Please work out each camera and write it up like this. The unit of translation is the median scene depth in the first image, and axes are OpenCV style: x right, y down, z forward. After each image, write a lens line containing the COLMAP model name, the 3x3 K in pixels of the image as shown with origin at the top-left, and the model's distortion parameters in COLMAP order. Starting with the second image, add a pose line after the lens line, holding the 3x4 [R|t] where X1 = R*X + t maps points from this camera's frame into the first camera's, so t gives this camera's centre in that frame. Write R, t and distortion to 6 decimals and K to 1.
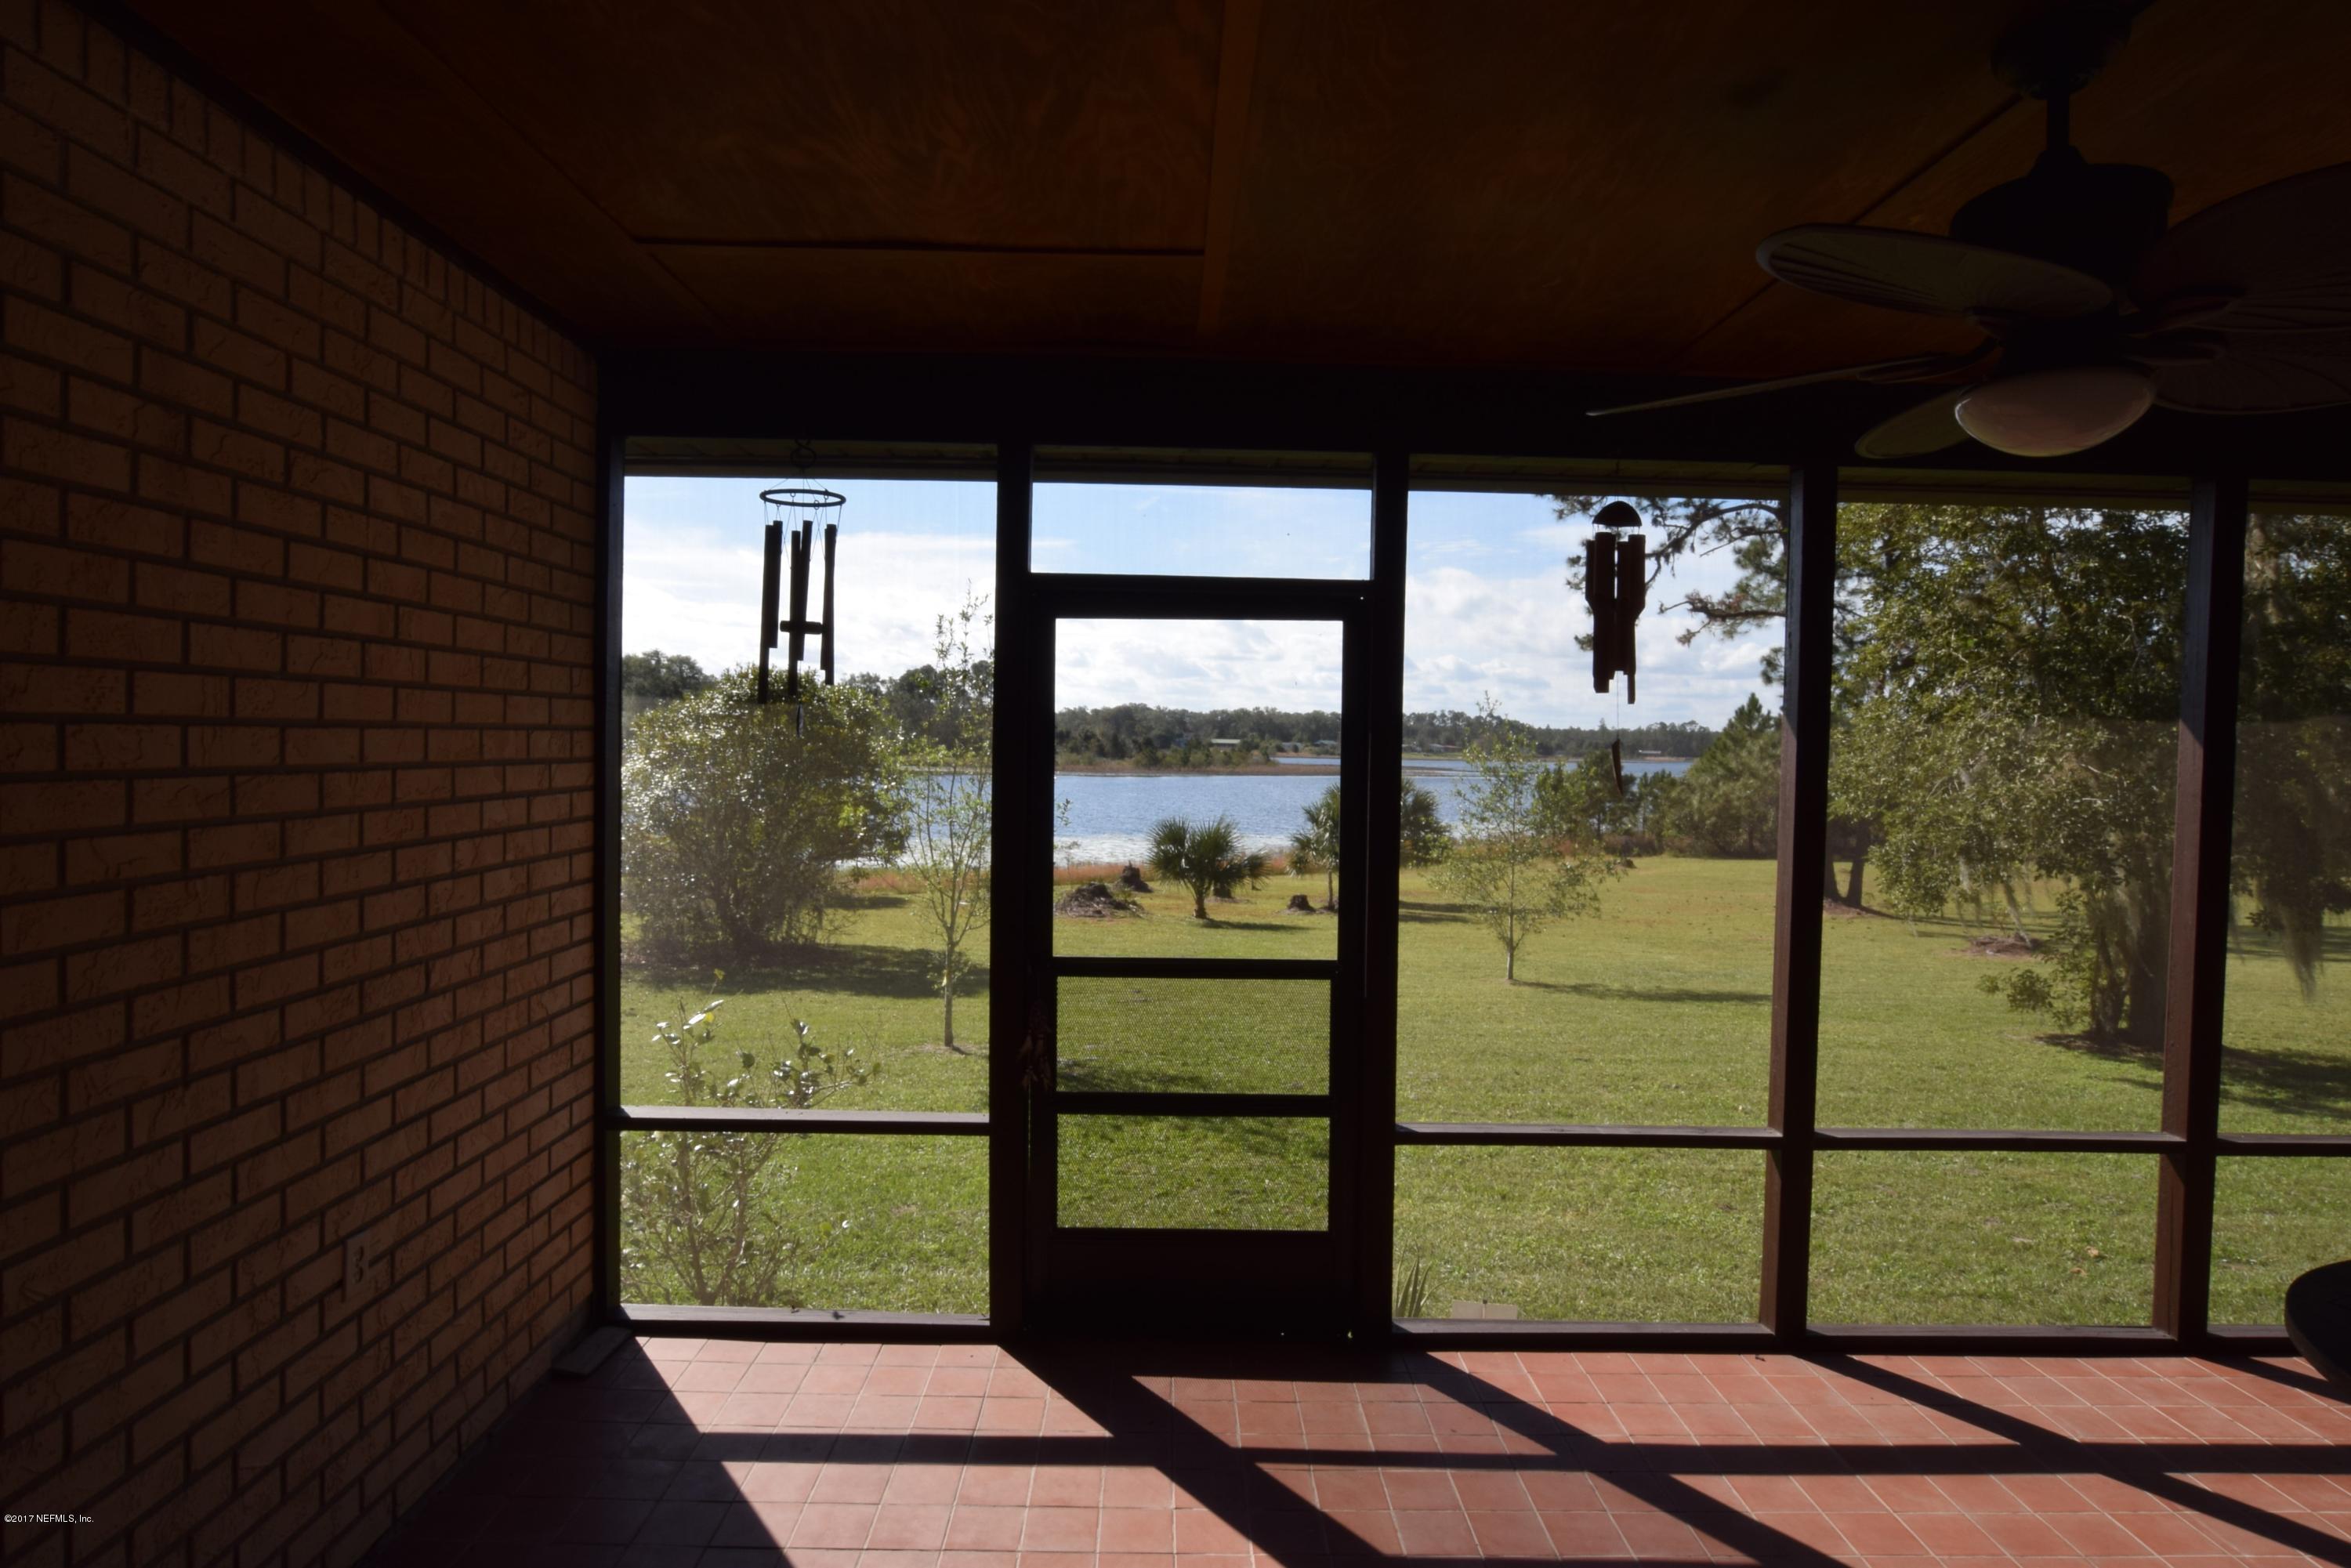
lens RADIAL K [[1274.9, 0, 1175.5], [0, 1274.9, 784.0], [0, 0, 1]] dist [-0.039959, -0.000214]
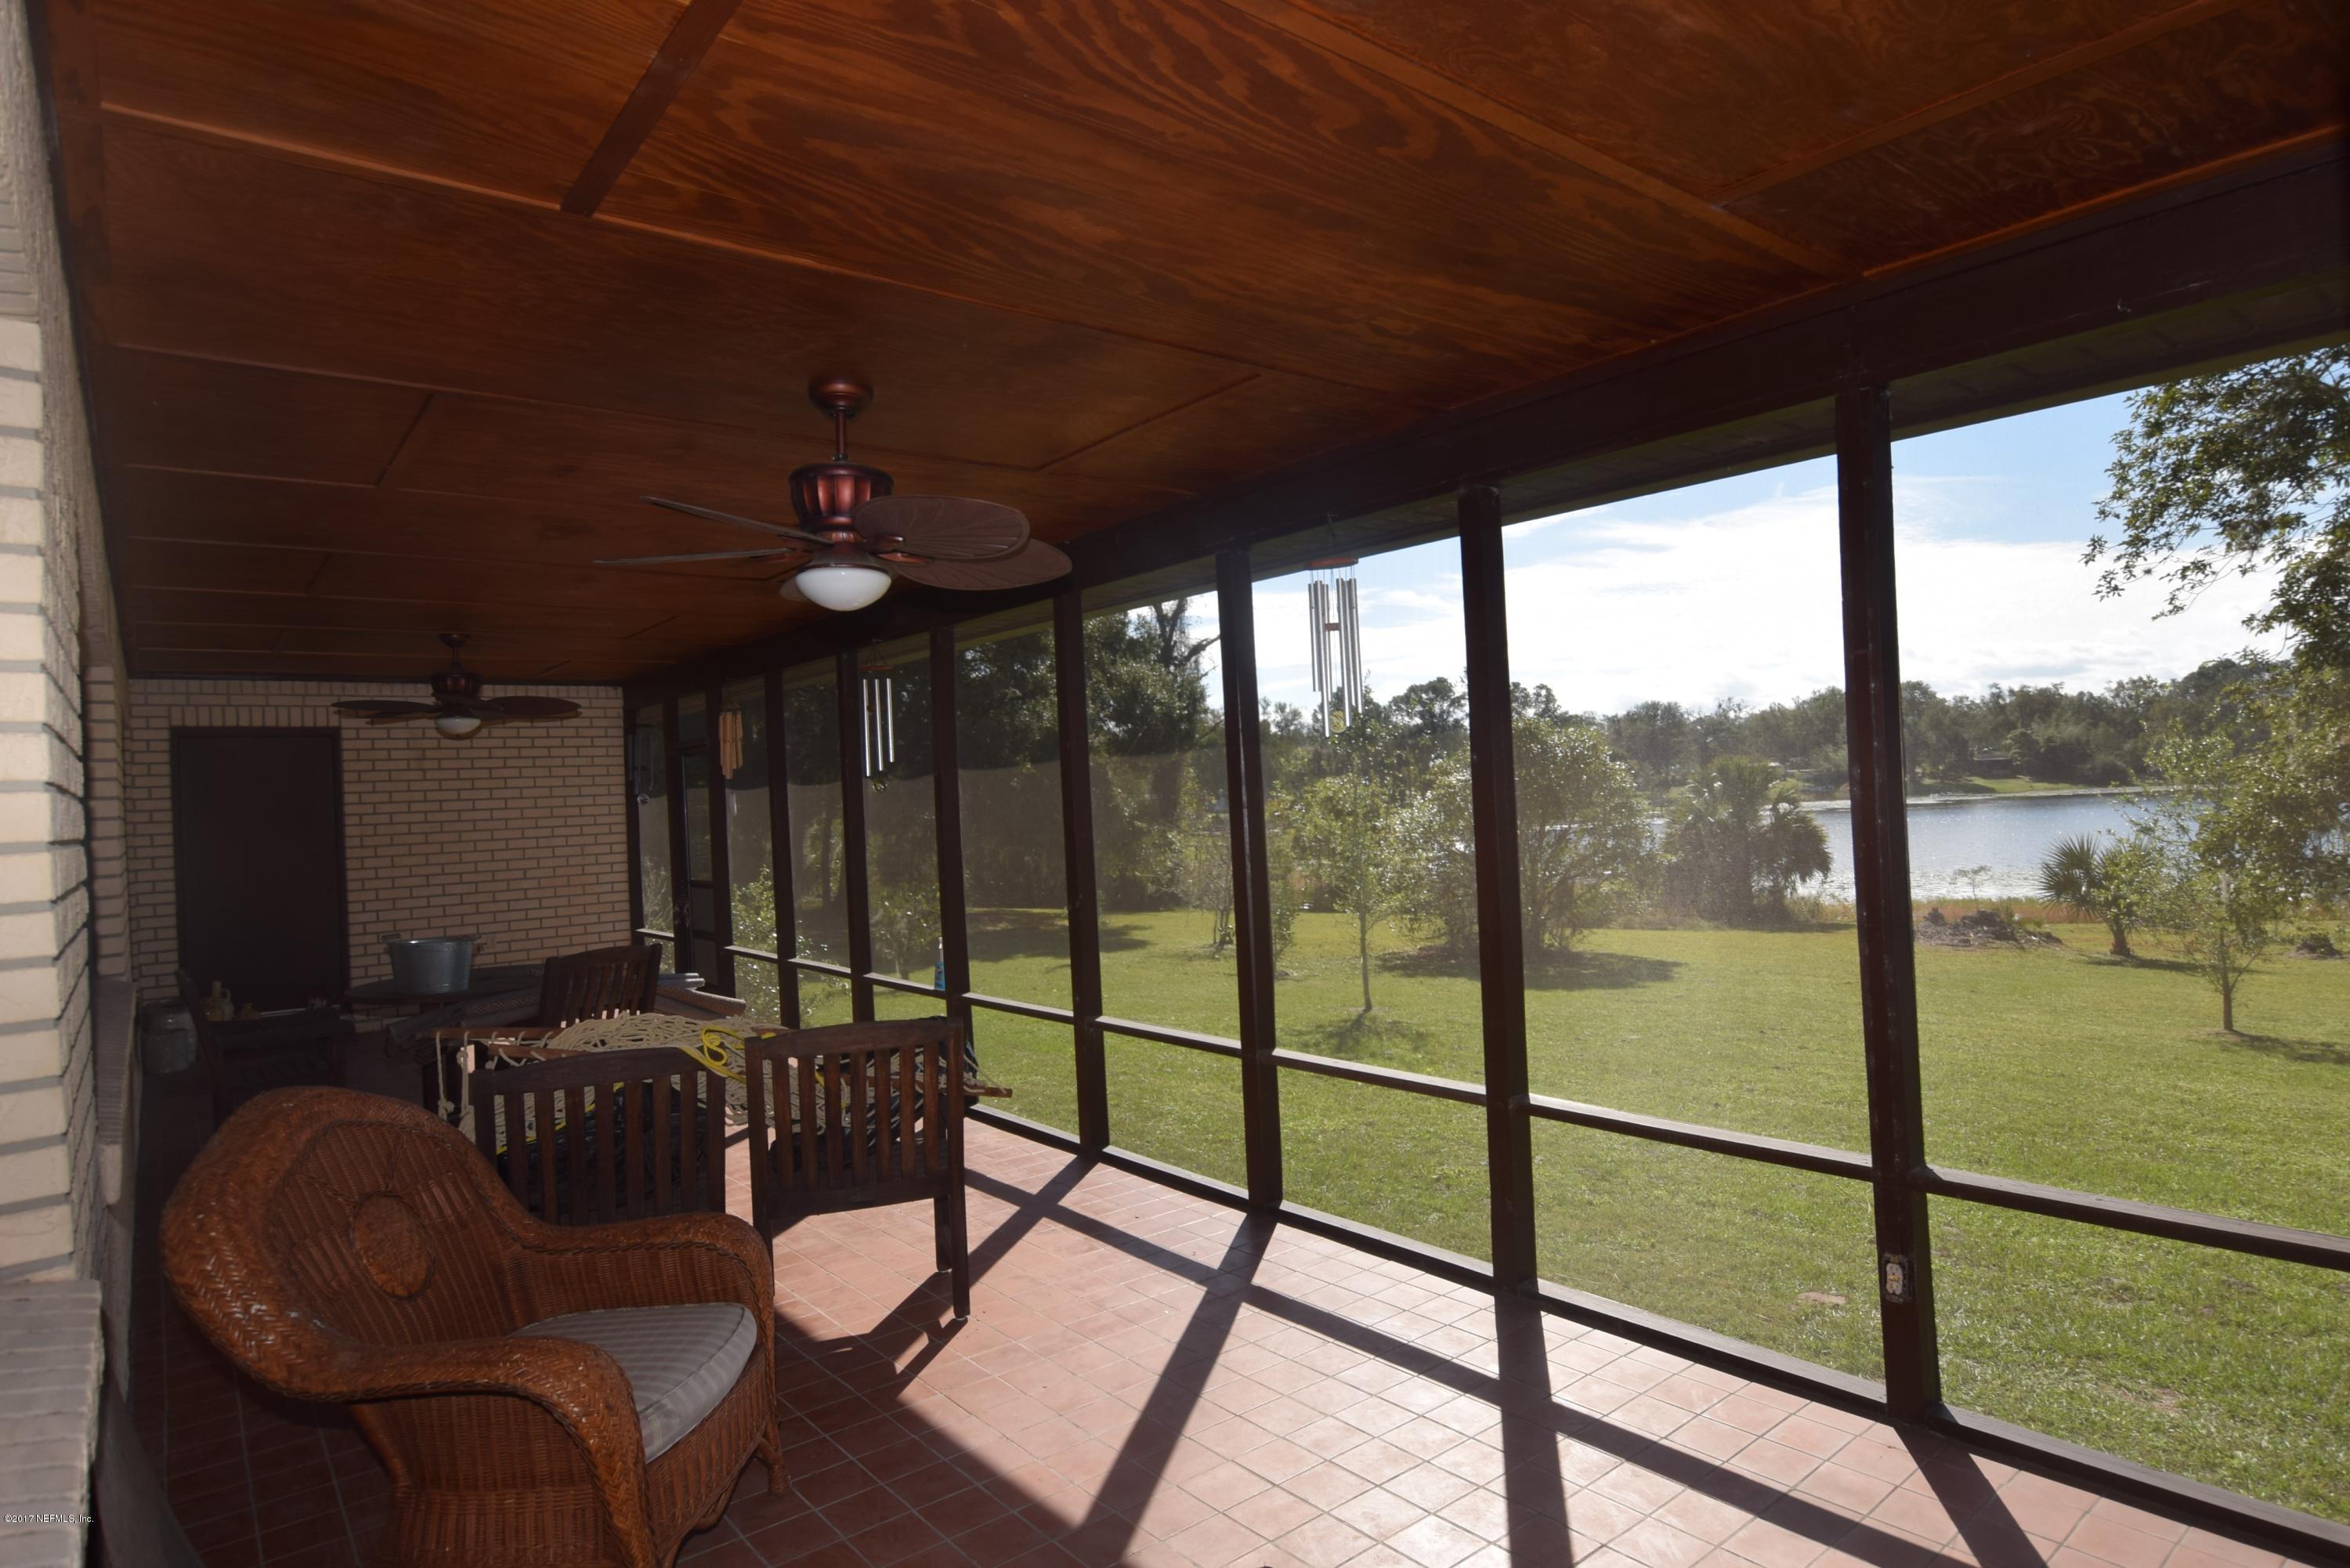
lens RADIAL K [[1314.1, 0, 1175.0], [0, 1314.1, 784.0], [0, 0, 1]] dist [0.005579, 0.000456]
pose [[0.600401, -0.054205, -0.797860, 0.353165], [0.029020, 0.998520, -0.046000, 0.011395], [0.799173, 0.004465, 0.601085, 0.015965]]
